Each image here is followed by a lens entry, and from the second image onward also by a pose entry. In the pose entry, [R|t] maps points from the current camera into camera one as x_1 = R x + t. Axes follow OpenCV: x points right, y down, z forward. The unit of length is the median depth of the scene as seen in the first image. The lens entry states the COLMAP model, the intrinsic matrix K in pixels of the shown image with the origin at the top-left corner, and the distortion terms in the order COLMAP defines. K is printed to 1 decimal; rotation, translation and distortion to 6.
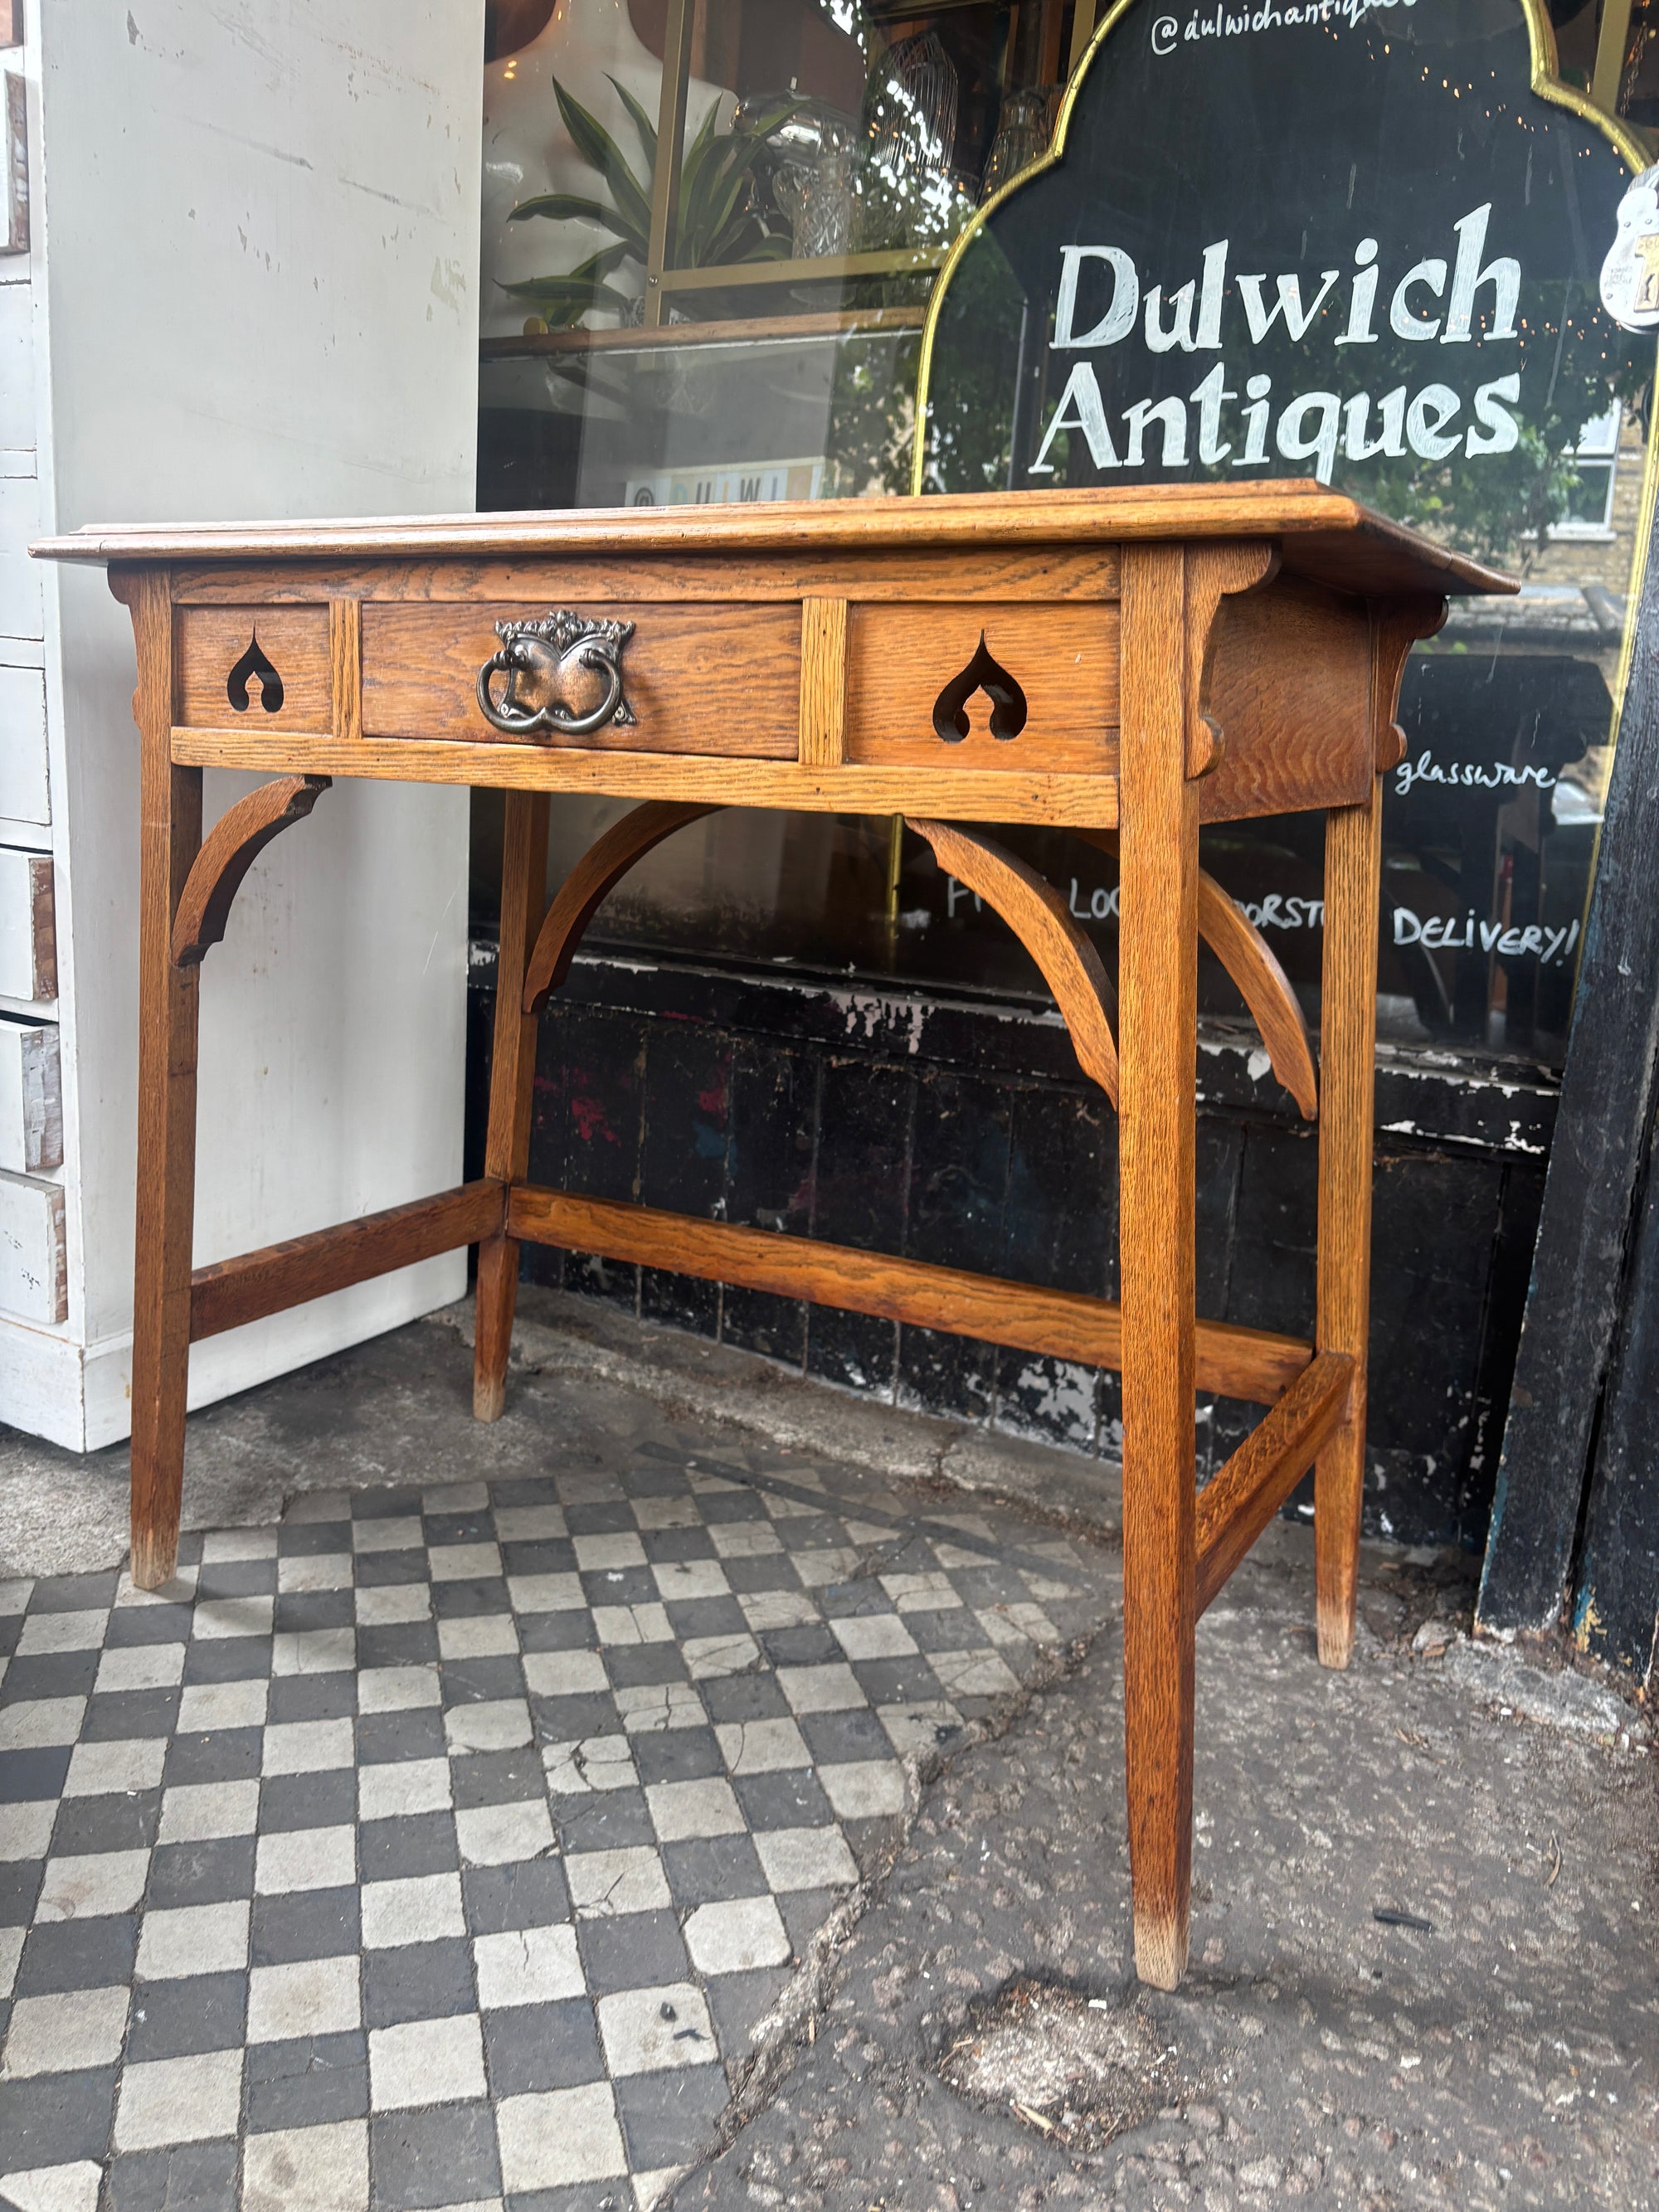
lens RADIAL K [[1658.5, 0, 829.5], [0, 1658.5, 1106.0], [0, 0, 1]] dist [0.082307, -0.131042]
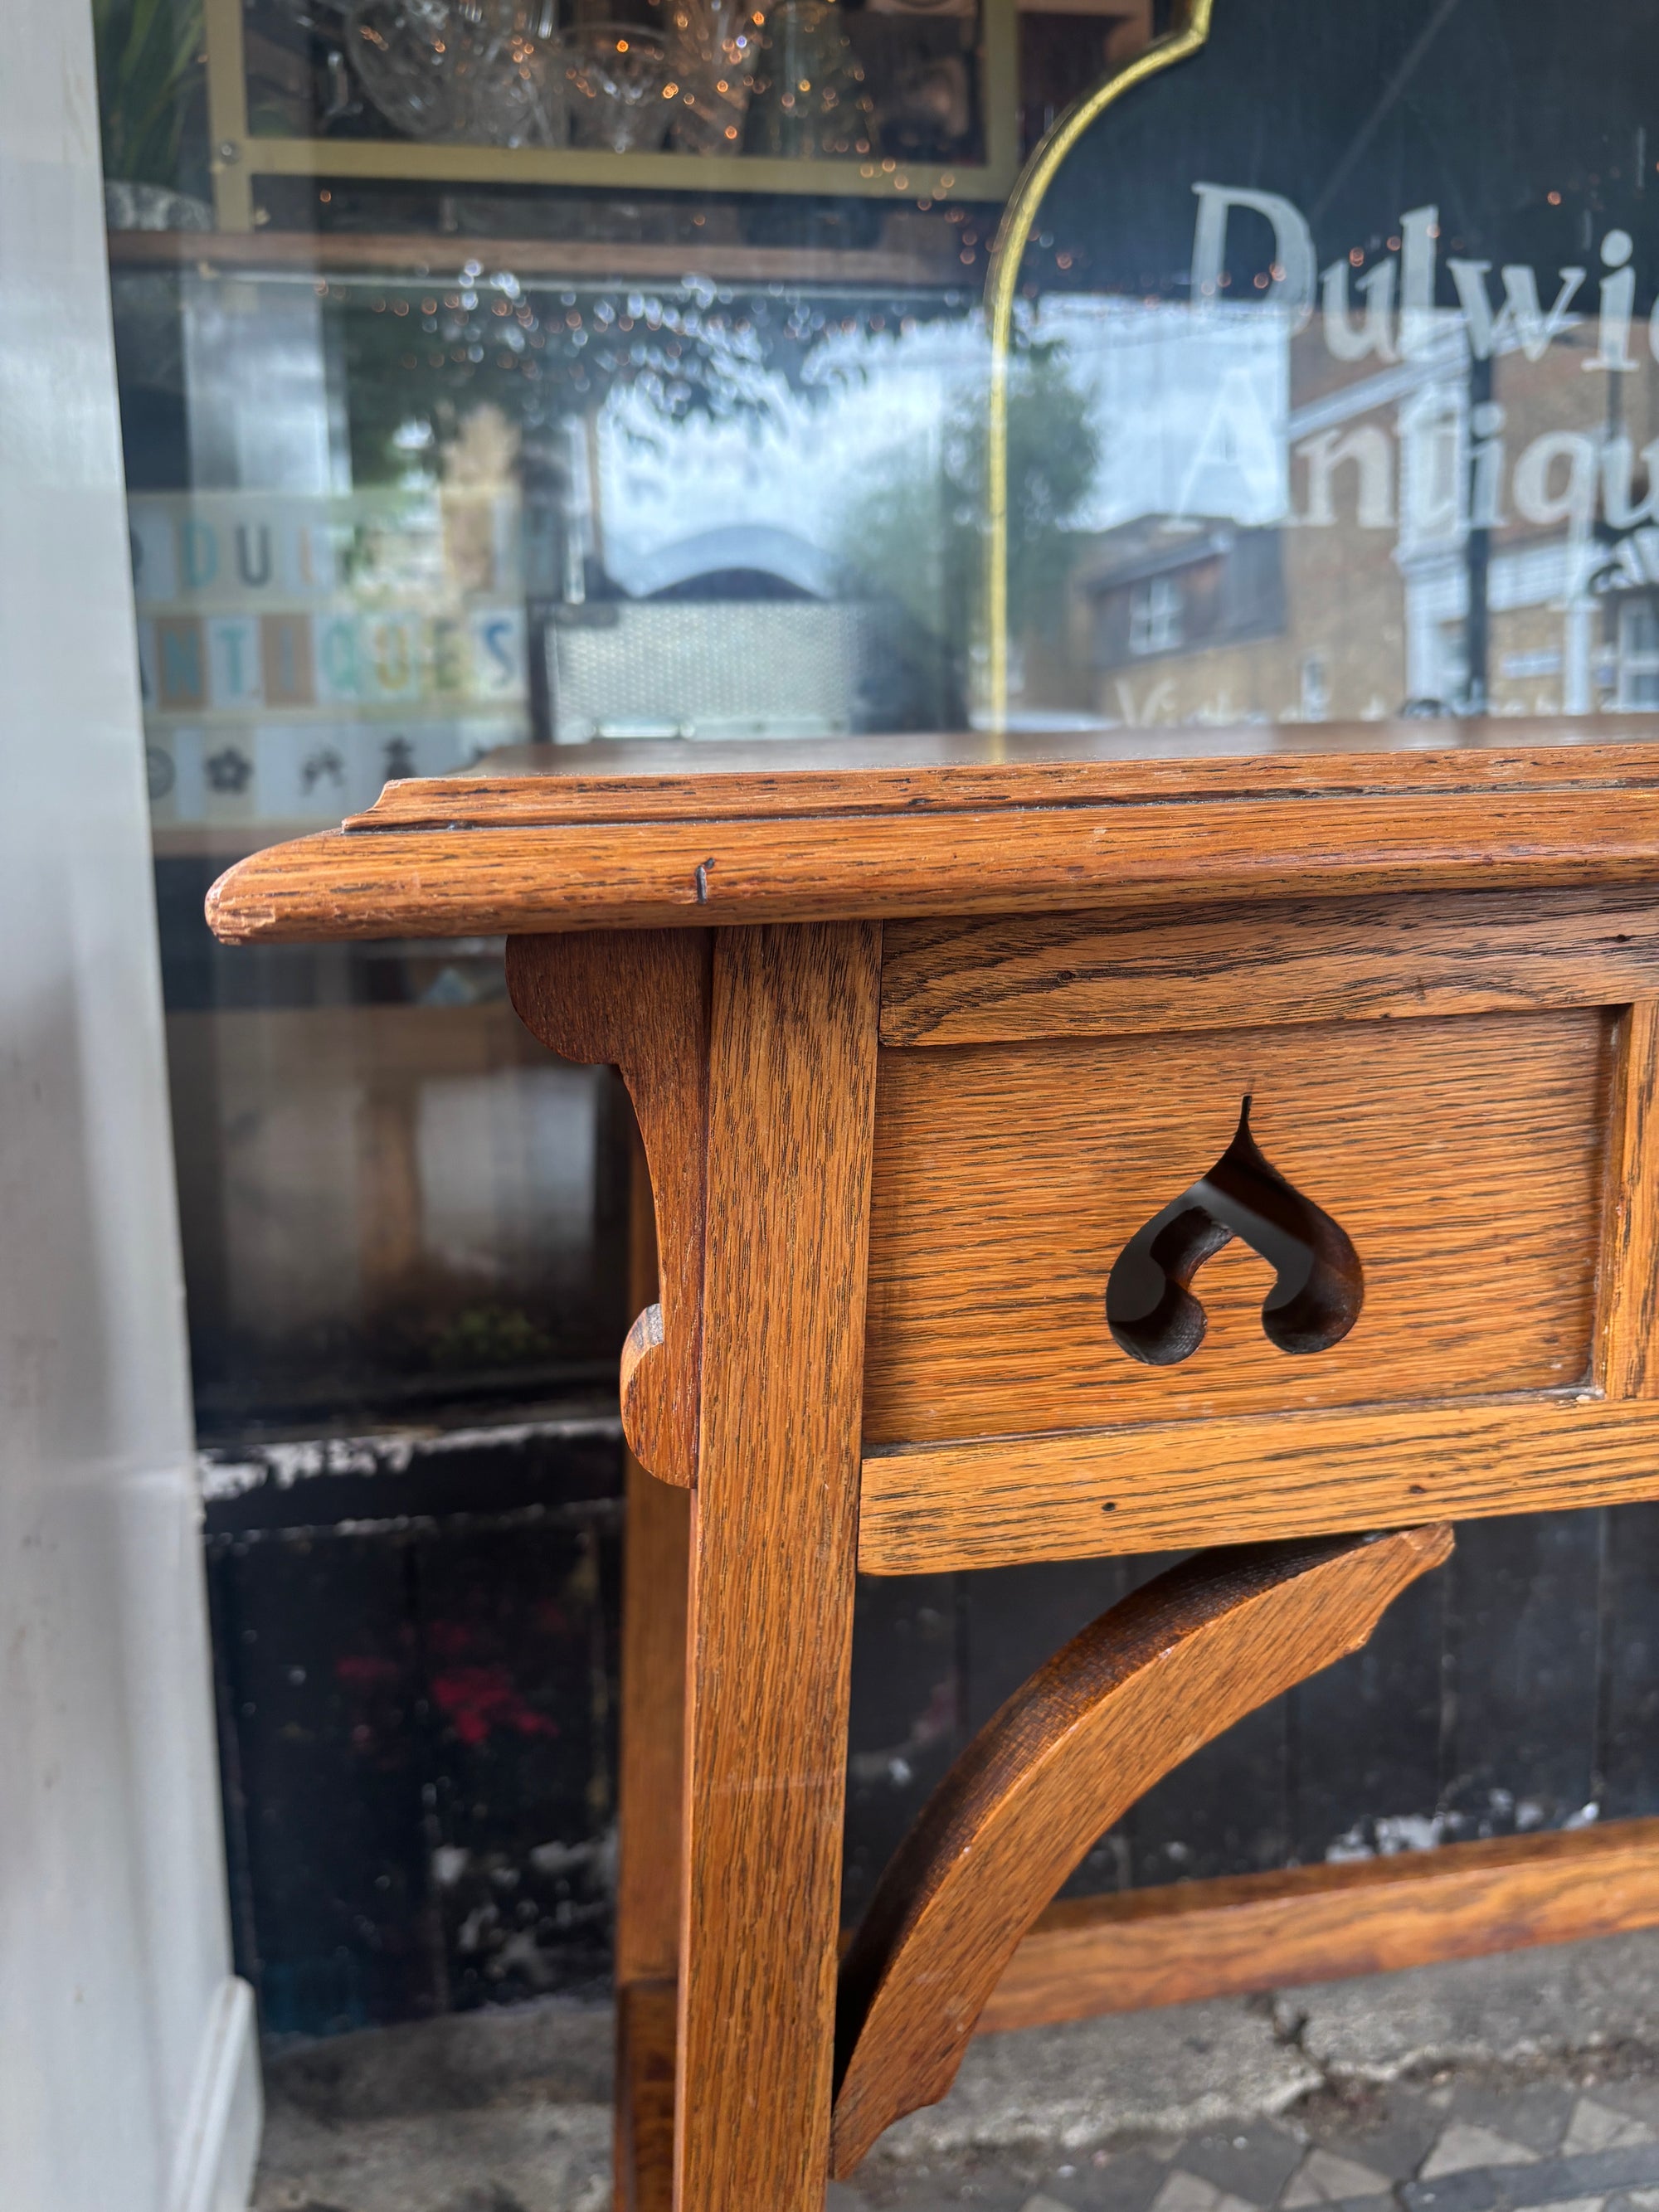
lens RADIAL K [[1730.6, 0, 865.7], [0, 1730.6, 1098.4], [0, 0, 1]] dist [-0.008159, -0.003694]
pose [[0.771558, -0.187679, 0.607845, -0.616223], [0.194354, 0.979350, 0.055685, -0.333684], [-0.605743, 0.075173, 0.792101, 0.840415]]
